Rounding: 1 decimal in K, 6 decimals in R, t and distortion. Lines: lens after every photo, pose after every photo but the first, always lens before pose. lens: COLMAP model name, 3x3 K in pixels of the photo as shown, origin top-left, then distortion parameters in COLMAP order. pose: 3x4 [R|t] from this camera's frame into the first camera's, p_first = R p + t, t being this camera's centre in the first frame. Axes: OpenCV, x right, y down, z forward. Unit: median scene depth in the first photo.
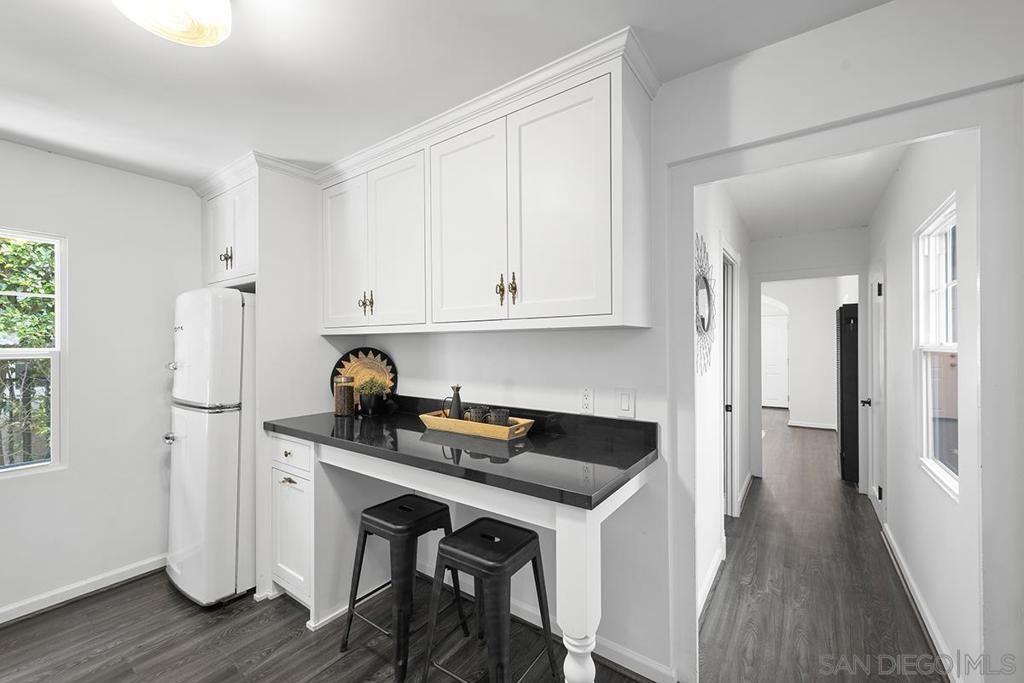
lens RADIAL K [[406.8, 0, 511.9], [0, 406.8, 342.9], [0, 0, 1]] dist [0.002082, 0.000189]
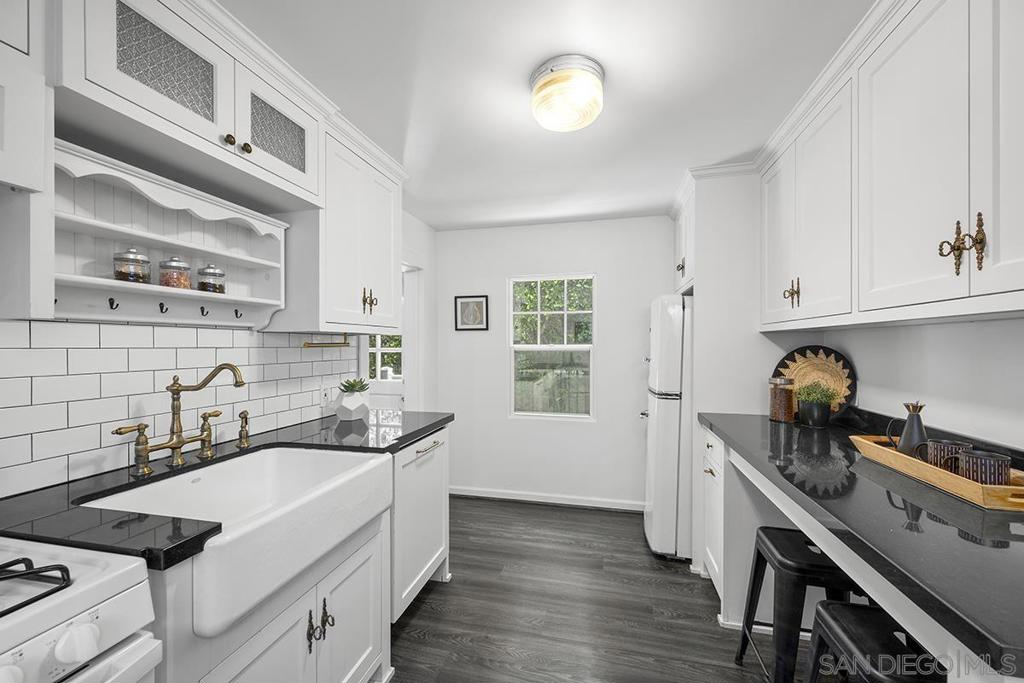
lens RADIAL K [[405.5, 0, 512.3], [0, 405.5, 345.9], [0, 0, 1]] dist [-0.000934, -0.000174]
pose [[0.366971, 0.005578, -0.930216, 0.231219], [0.004694, 0.999958, 0.007848, 0.003293], [0.930221, -0.007247, 0.366930, 0.145009]]
